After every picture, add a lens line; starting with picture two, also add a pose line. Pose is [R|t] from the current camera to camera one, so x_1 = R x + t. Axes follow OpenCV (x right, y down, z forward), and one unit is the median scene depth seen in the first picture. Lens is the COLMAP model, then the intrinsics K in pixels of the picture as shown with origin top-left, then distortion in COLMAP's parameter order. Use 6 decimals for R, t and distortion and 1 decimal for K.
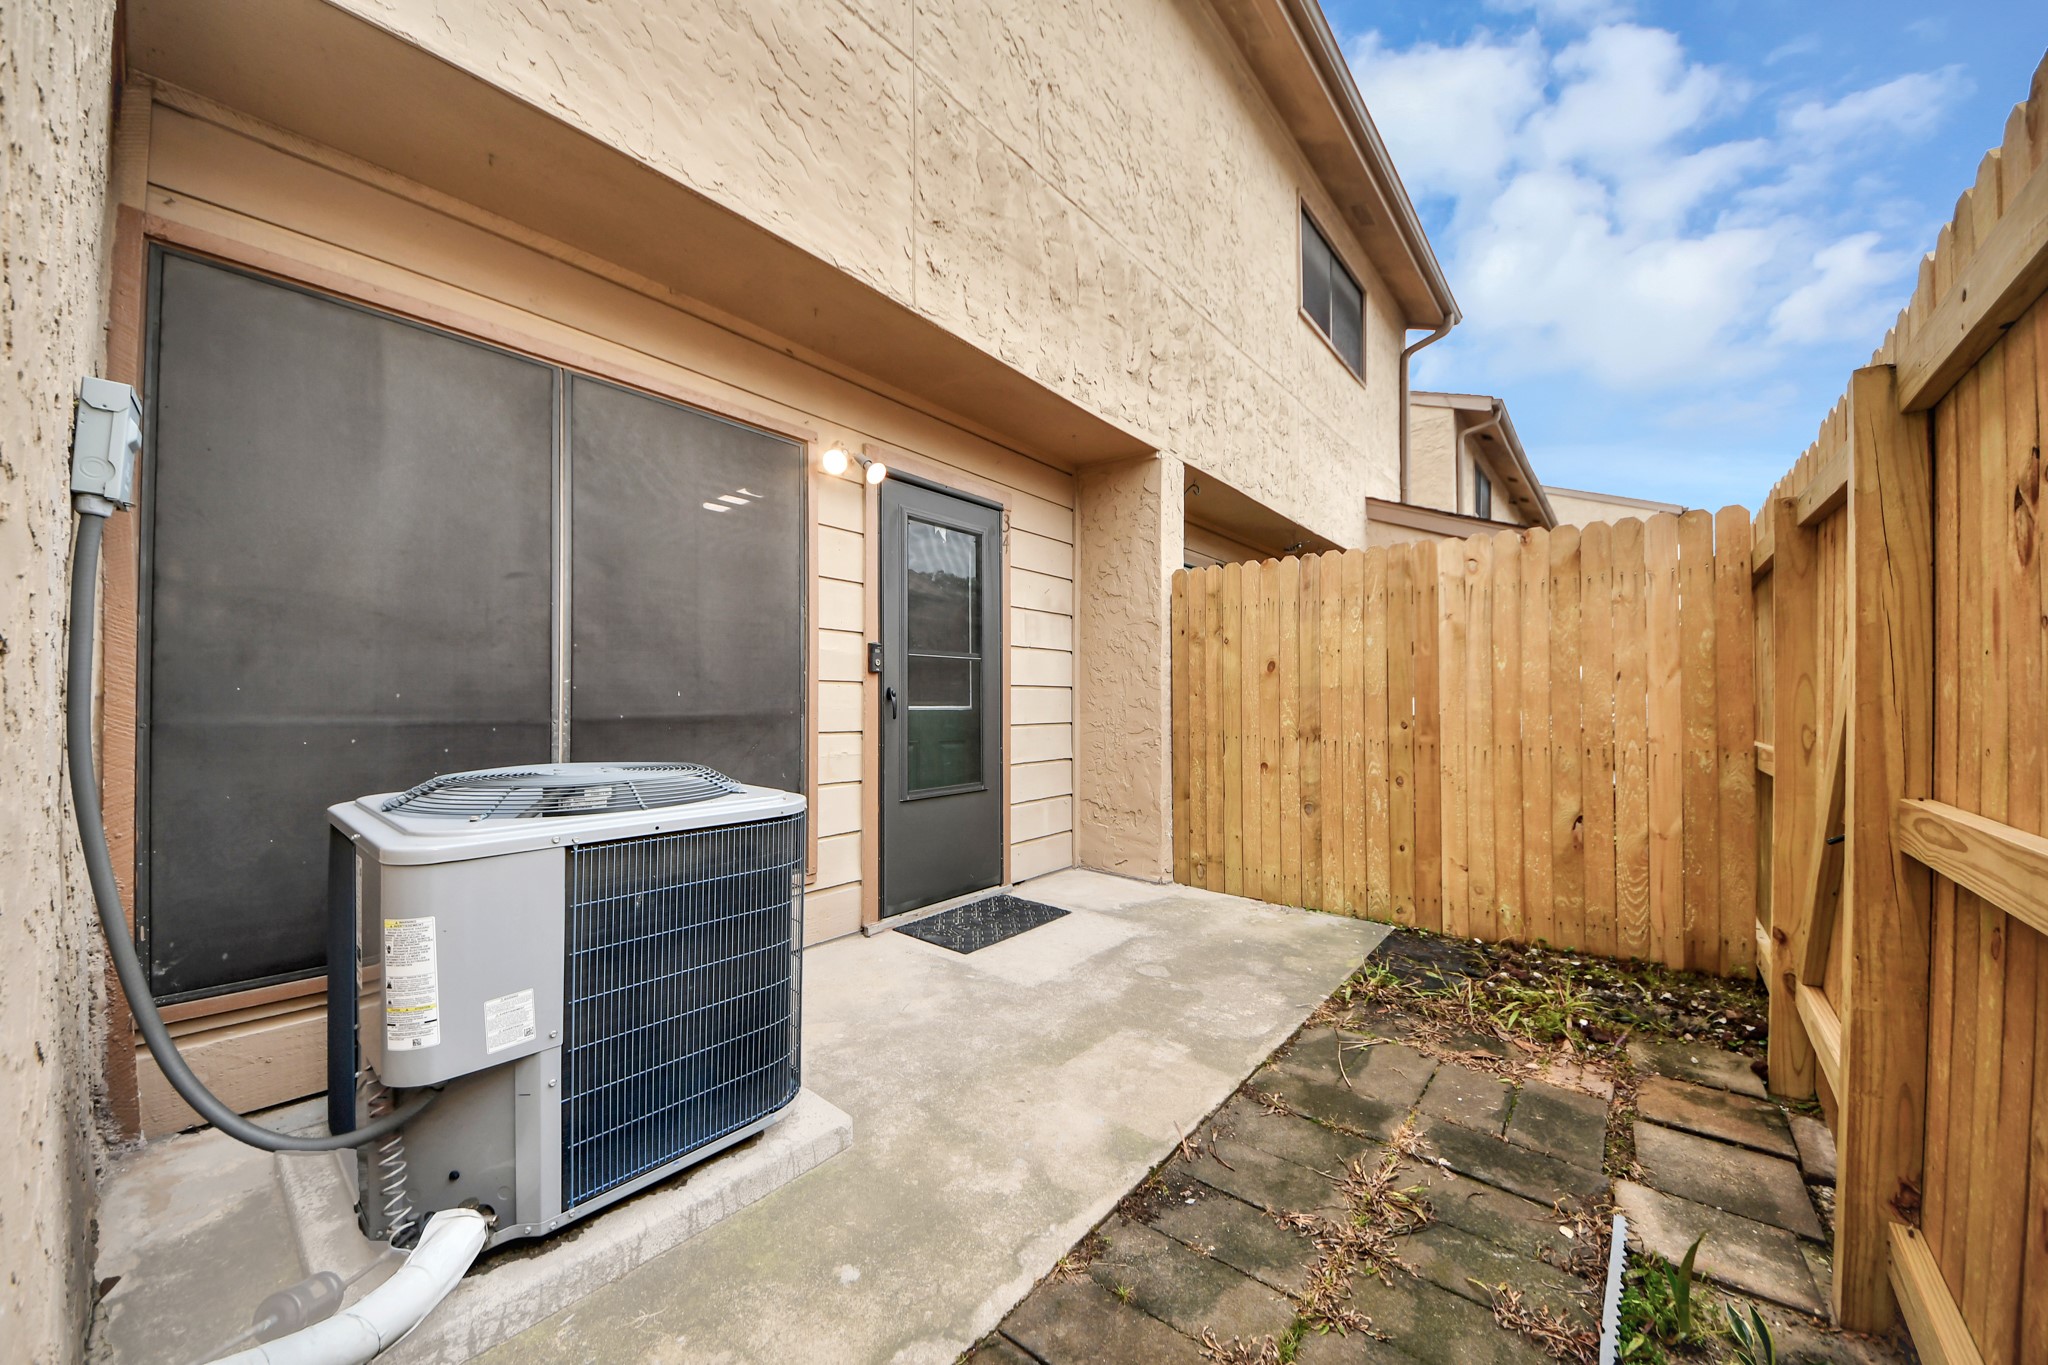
lens RADIAL K [[768.8, 0, 1012.3], [0, 768.8, 699.7], [0, 0, 1]] dist [0.042843, -0.026452]
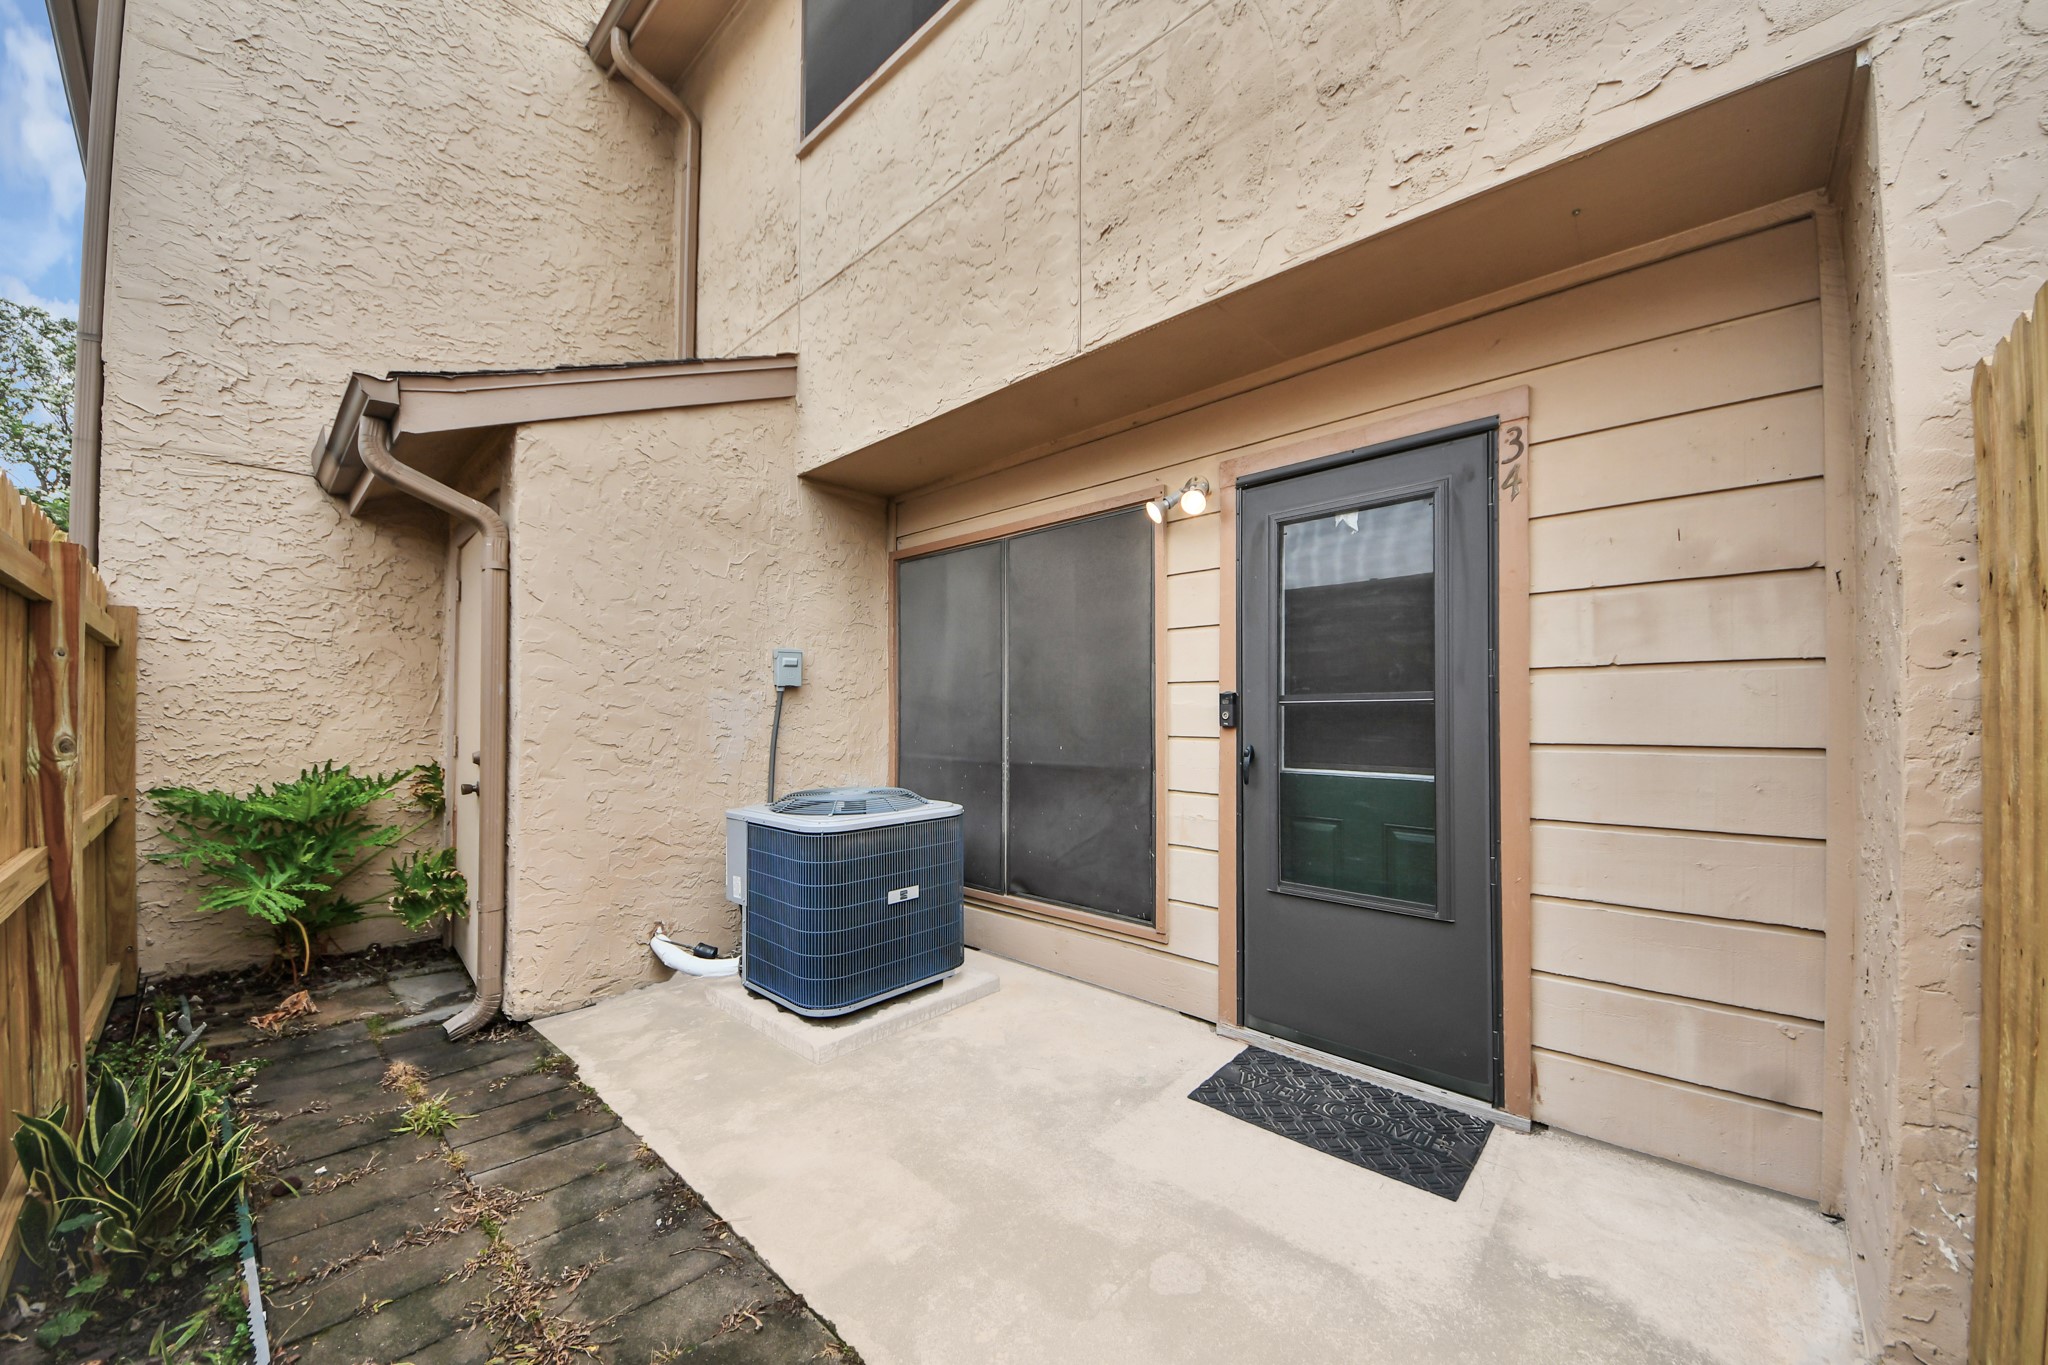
lens RADIAL K [[768.8, 0, 1012.3], [0, 768.8, 699.7], [0, 0, 1]] dist [0.042843, -0.026452]
pose [[-0.099314, -0.014775, -0.994946, 0.766723], [0.012547, 0.999792, -0.016099, -0.060658], [0.994977, -0.014083, -0.099108, 0.942272]]
